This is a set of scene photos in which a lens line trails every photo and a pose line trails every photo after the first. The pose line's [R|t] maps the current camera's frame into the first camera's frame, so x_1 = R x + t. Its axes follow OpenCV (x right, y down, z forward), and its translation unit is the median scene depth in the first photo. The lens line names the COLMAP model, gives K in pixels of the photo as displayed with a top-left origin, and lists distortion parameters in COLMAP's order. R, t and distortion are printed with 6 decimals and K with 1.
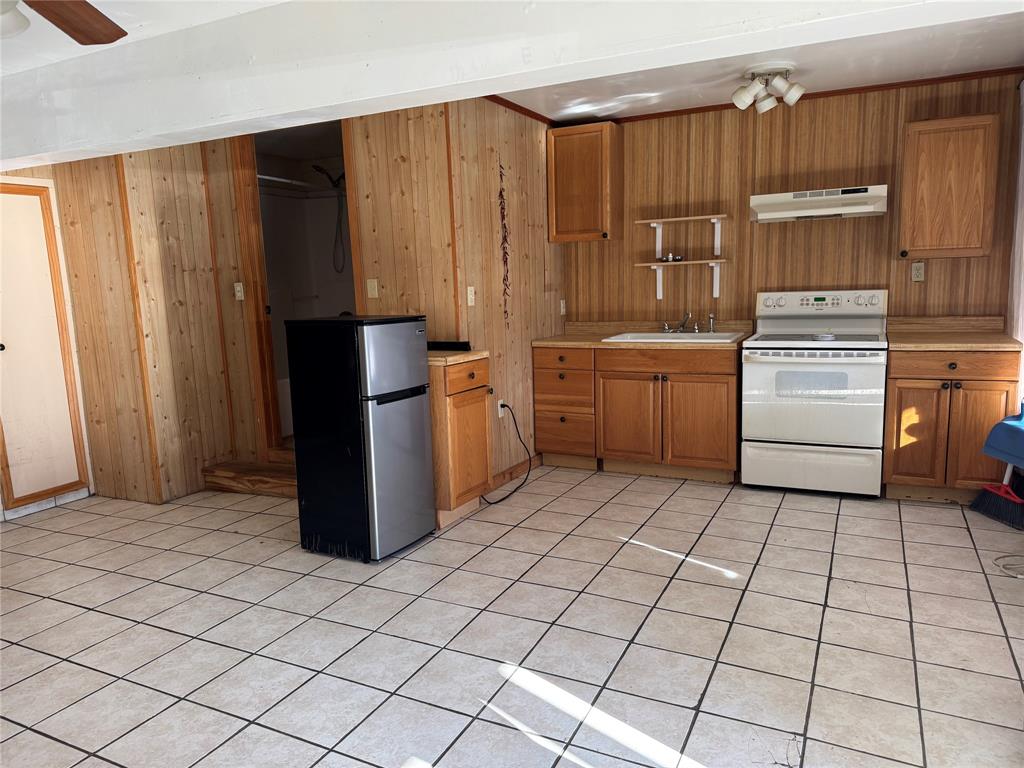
lens RADIAL K [[717.8, 0, 512.0], [0, 717.8, 384.0], [0, 0, 1]] dist [0.003035, 0.000006]
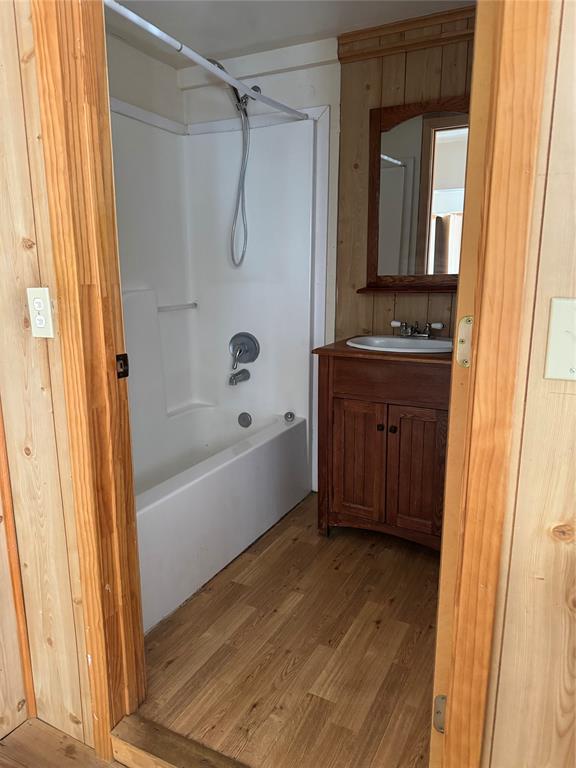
lens RADIAL K [[538.4, 0, 288.0], [0, 538.4, 384.0], [0, 0, 1]] dist [0.003035, 0.000006]
pose [[0.999316, 0.036961, -0.000987, -0.257182], [-0.036854, 0.997858, 0.054042, -0.112237], [0.002982, -0.053969, 0.998538, 0.733956]]
